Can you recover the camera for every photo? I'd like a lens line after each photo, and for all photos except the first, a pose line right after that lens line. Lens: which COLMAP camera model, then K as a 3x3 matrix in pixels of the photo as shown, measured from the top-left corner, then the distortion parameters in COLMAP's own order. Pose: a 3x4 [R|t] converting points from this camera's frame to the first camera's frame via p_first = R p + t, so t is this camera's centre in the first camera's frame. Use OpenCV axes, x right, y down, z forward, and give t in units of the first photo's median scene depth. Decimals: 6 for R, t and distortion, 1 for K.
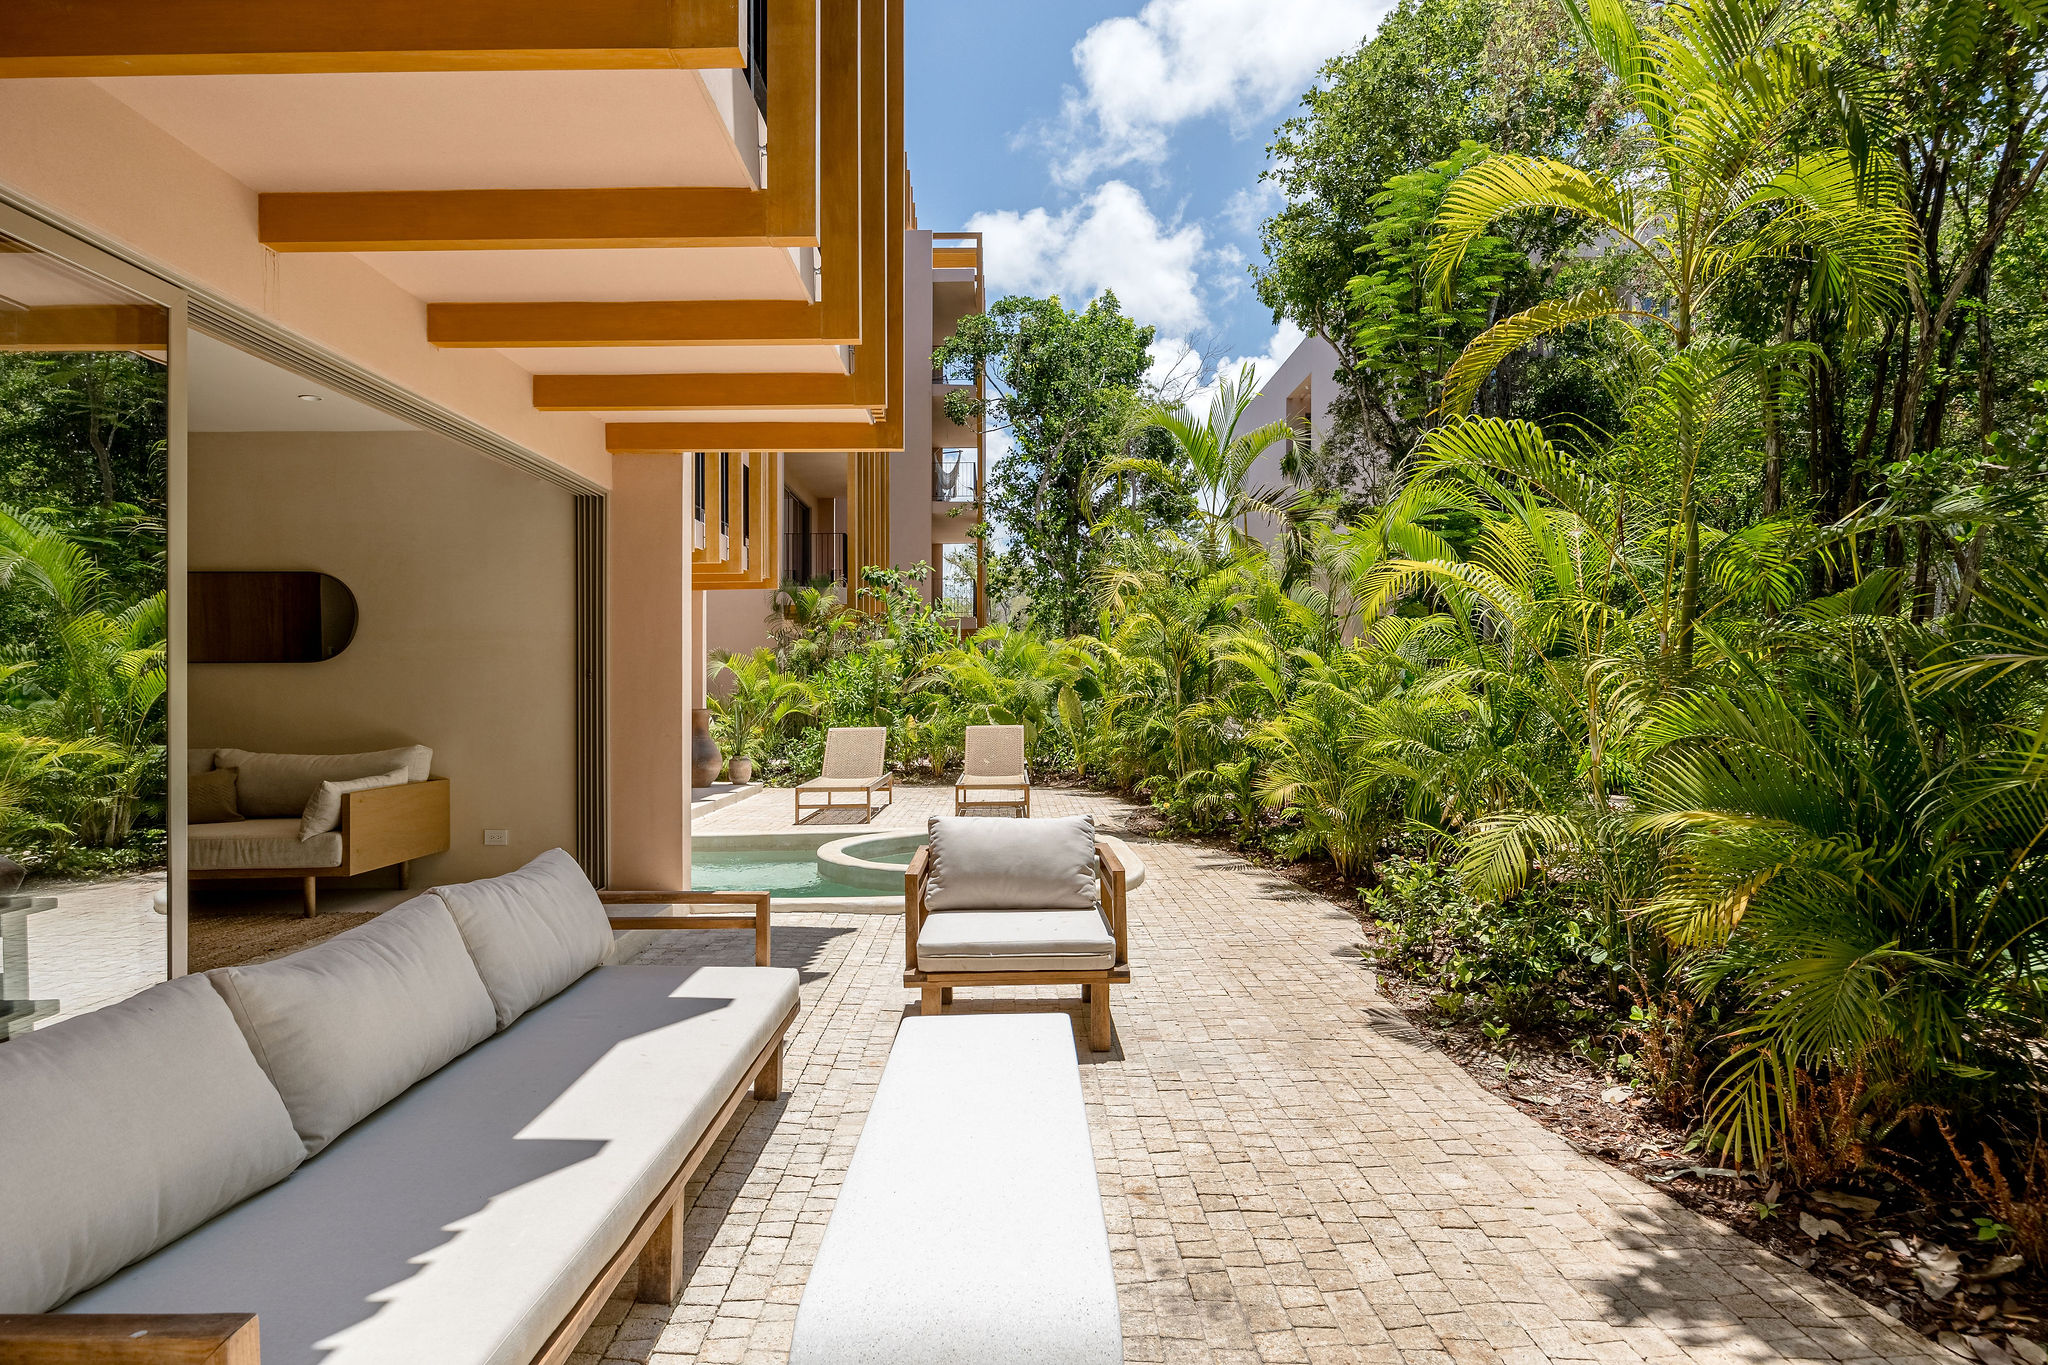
lens RADIAL K [[1111.9, 0, 1019.6], [0, 1111.9, 682.4], [0, 0, 1]] dist [-0.003691, -0.001214]
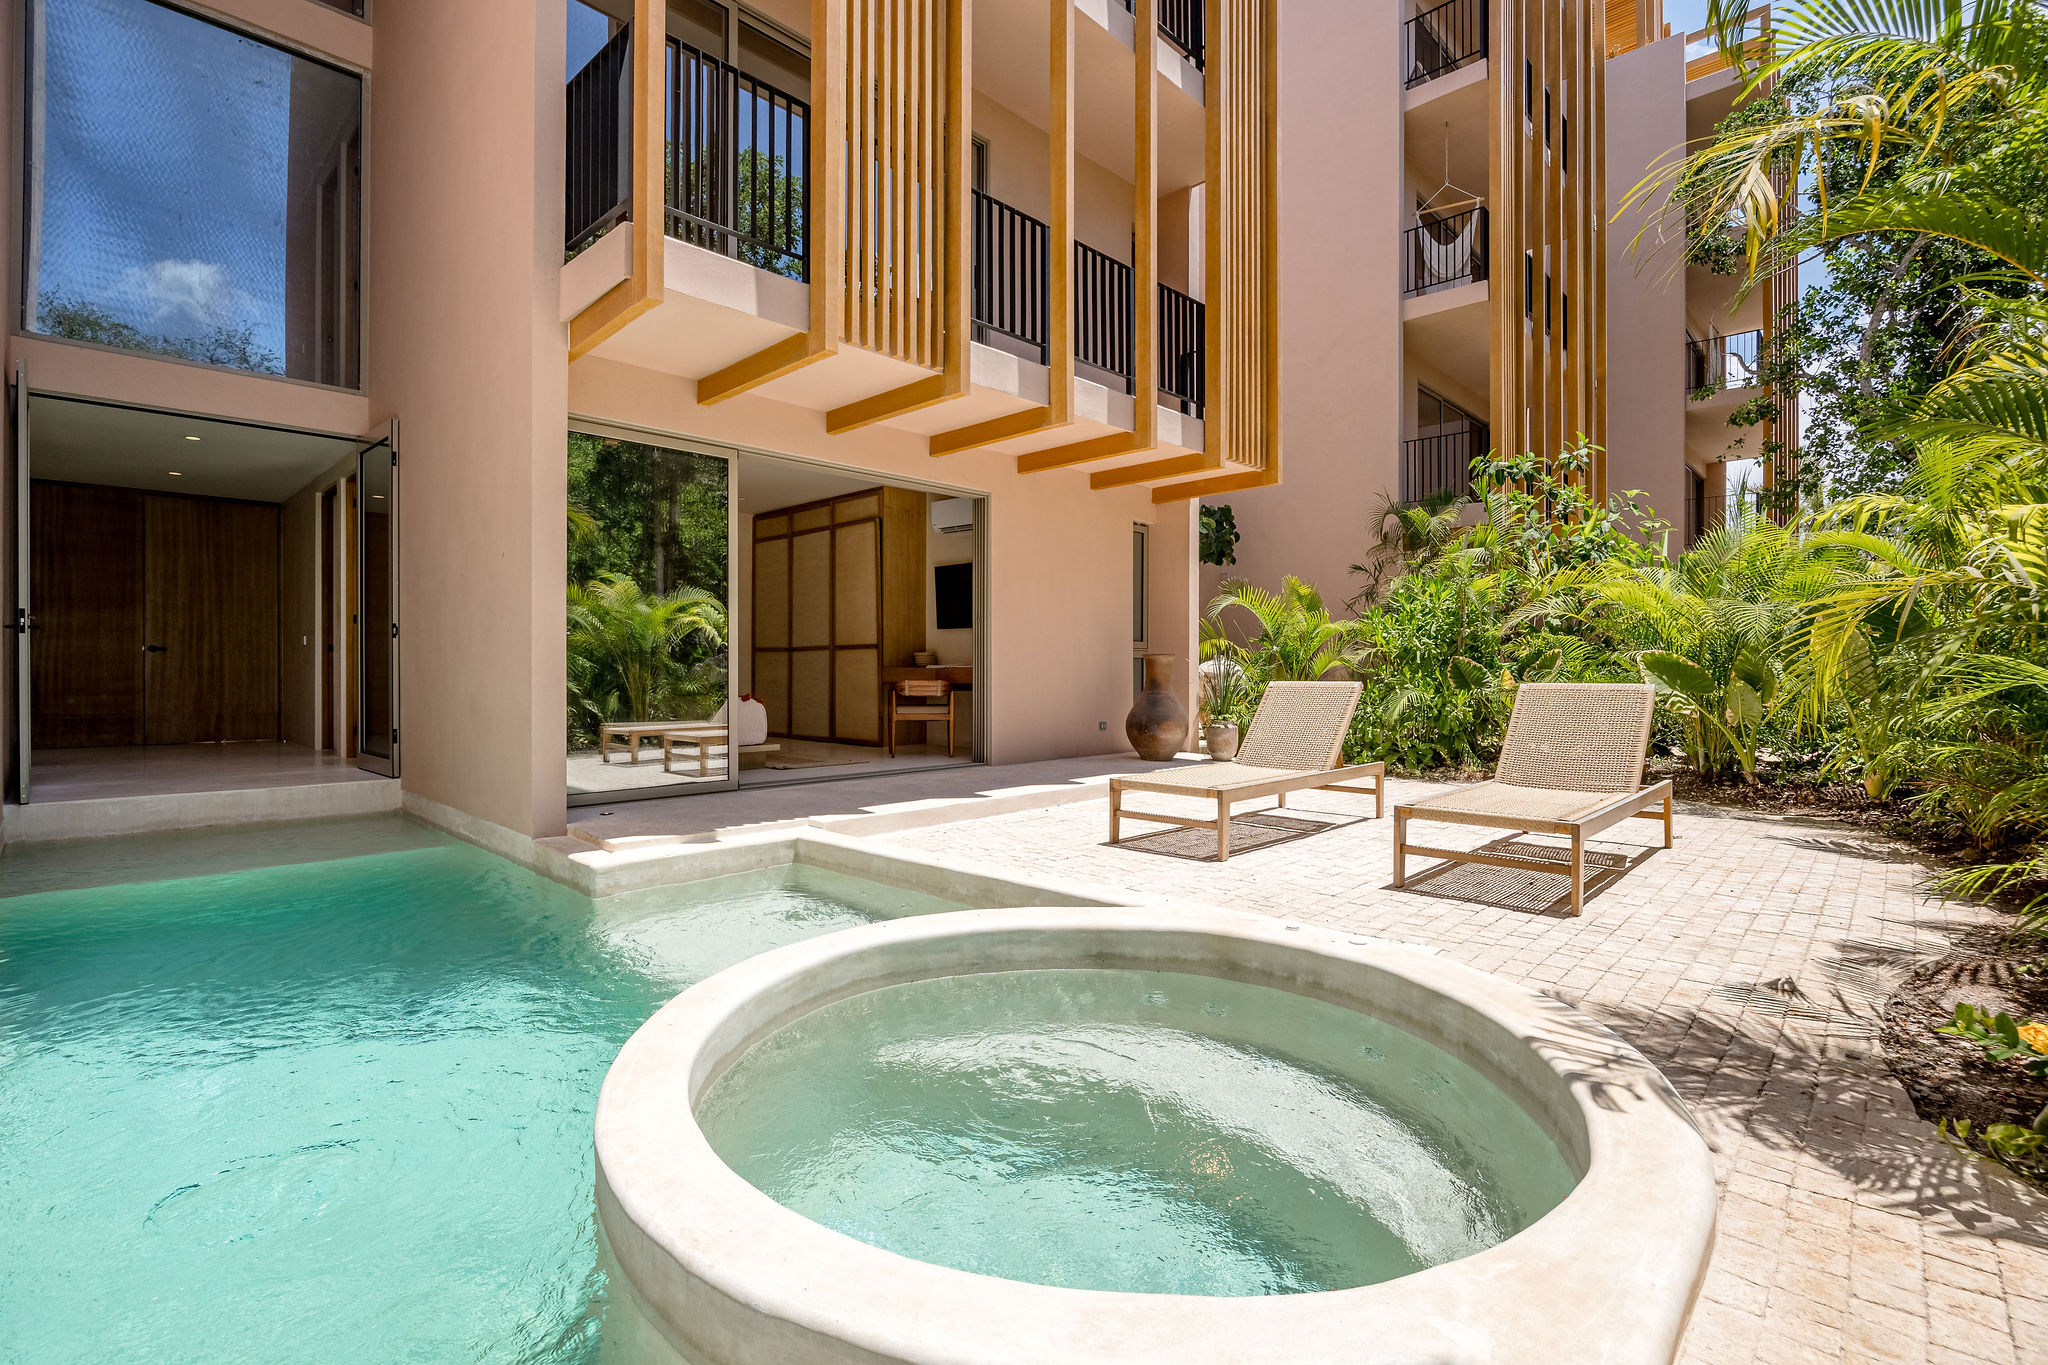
lens RADIAL K [[910.0, 0, 1020.8], [0, 910.0, 665.7], [0, 0, 1]] dist [-0.013133, 0.000340]
pose [[0.705392, 0.007087, -0.708782, 0.170771], [0.000347, 0.999946, 0.010343, 0.055906], [0.708817, -0.007542, 0.705352, 1.149463]]
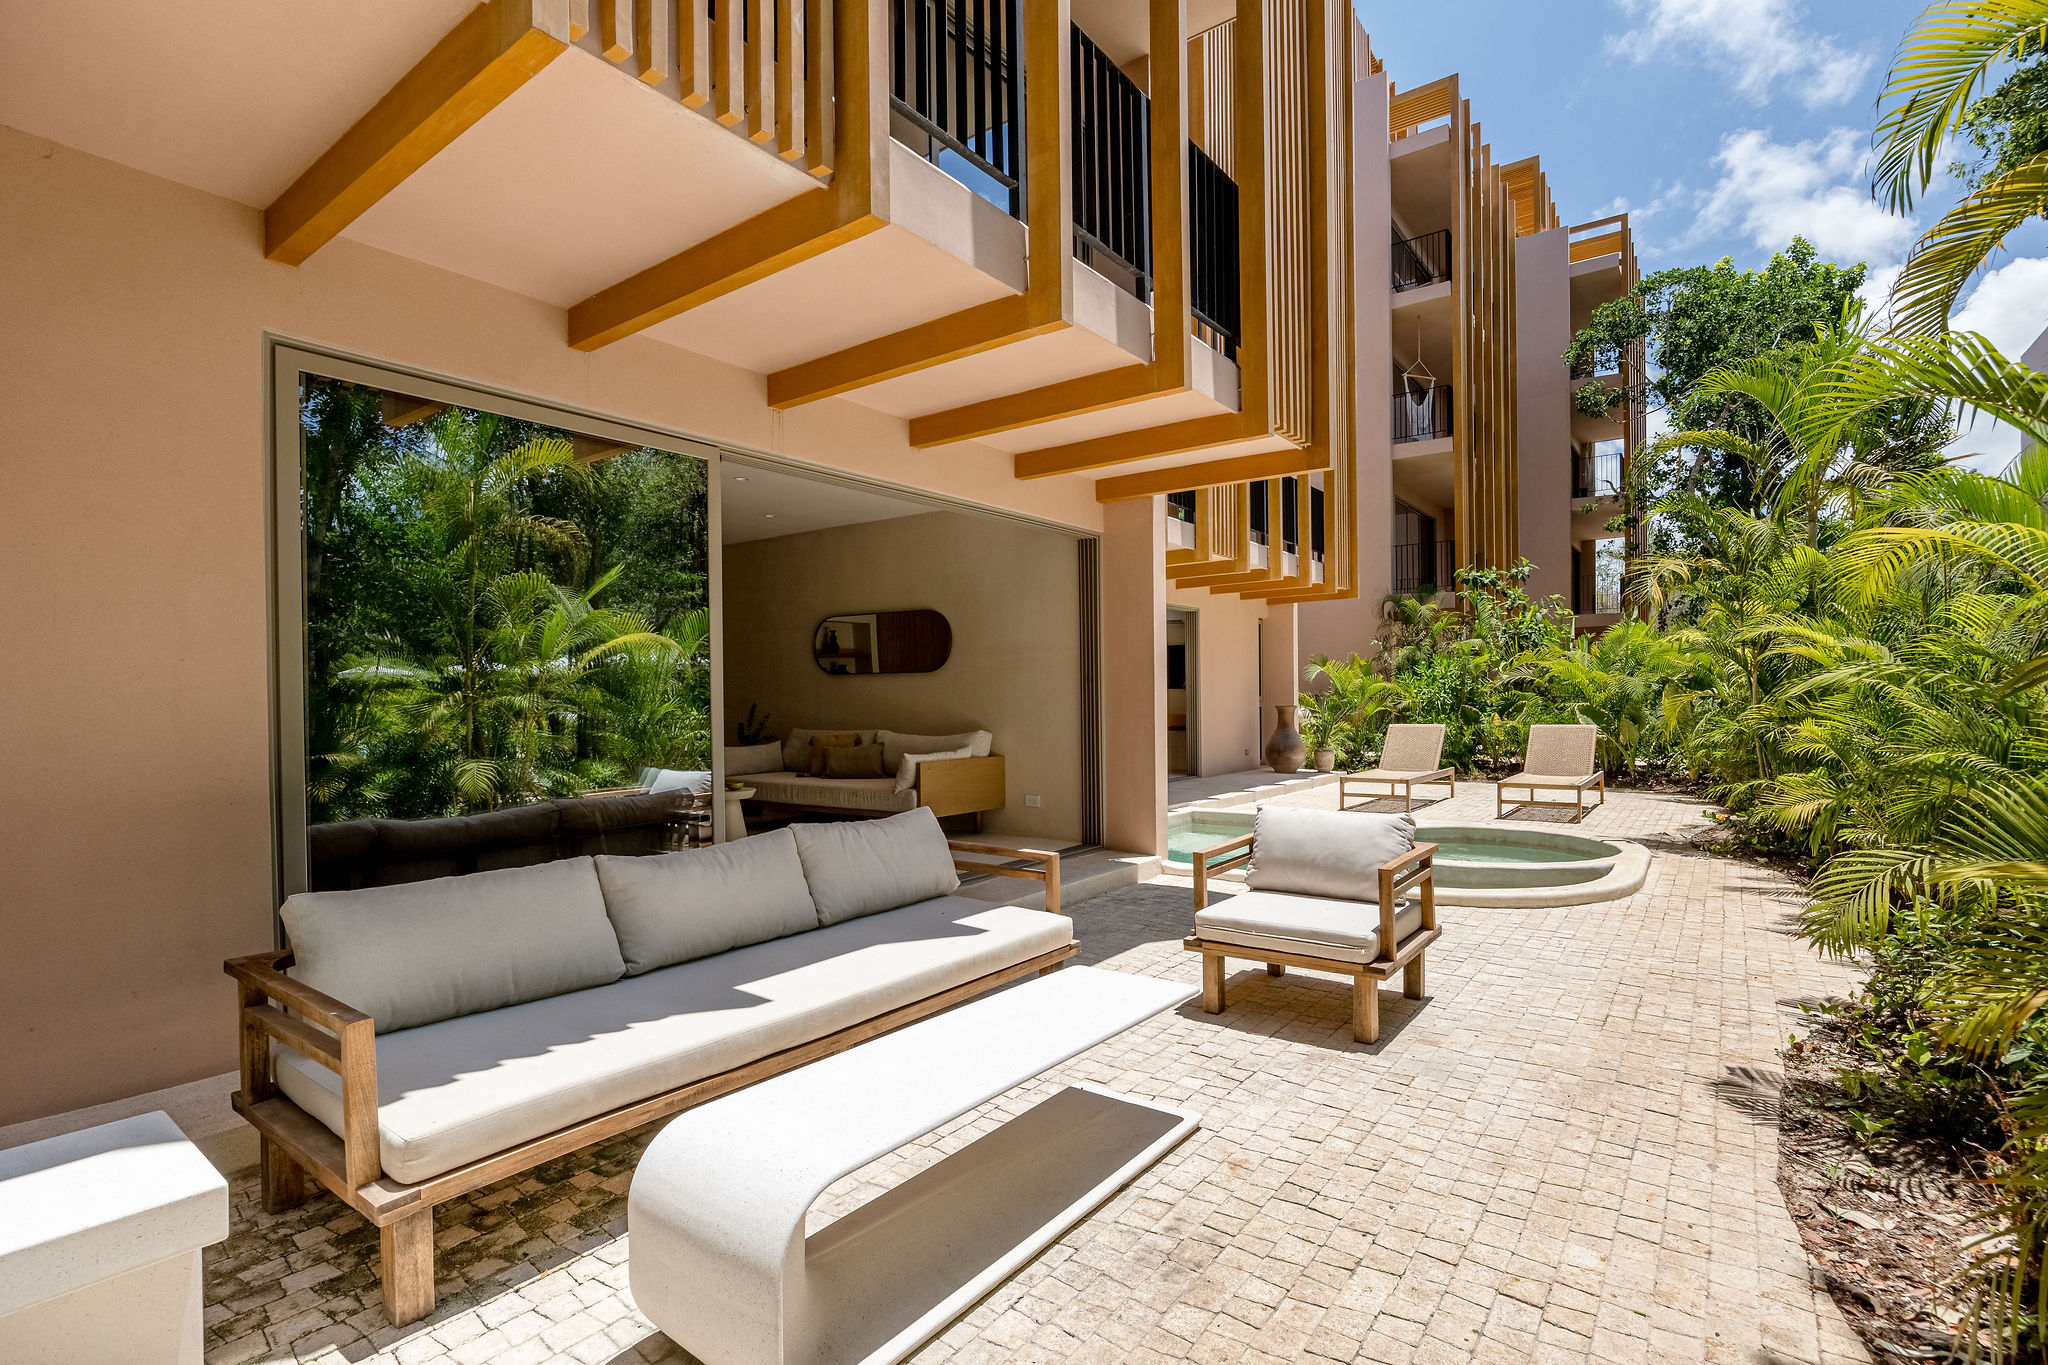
lens RADIAL K [[965.8, 0, 1018.5], [0, 965.8, 694.0], [0, 0, 1]] dist [-0.012370, 0.000808]
pose [[0.795403, -0.000610, -0.606080, 0.224567], [0.007938, 0.999924, 0.009411, -0.000260], [0.606028, -0.012296, 0.795348, 0.065988]]
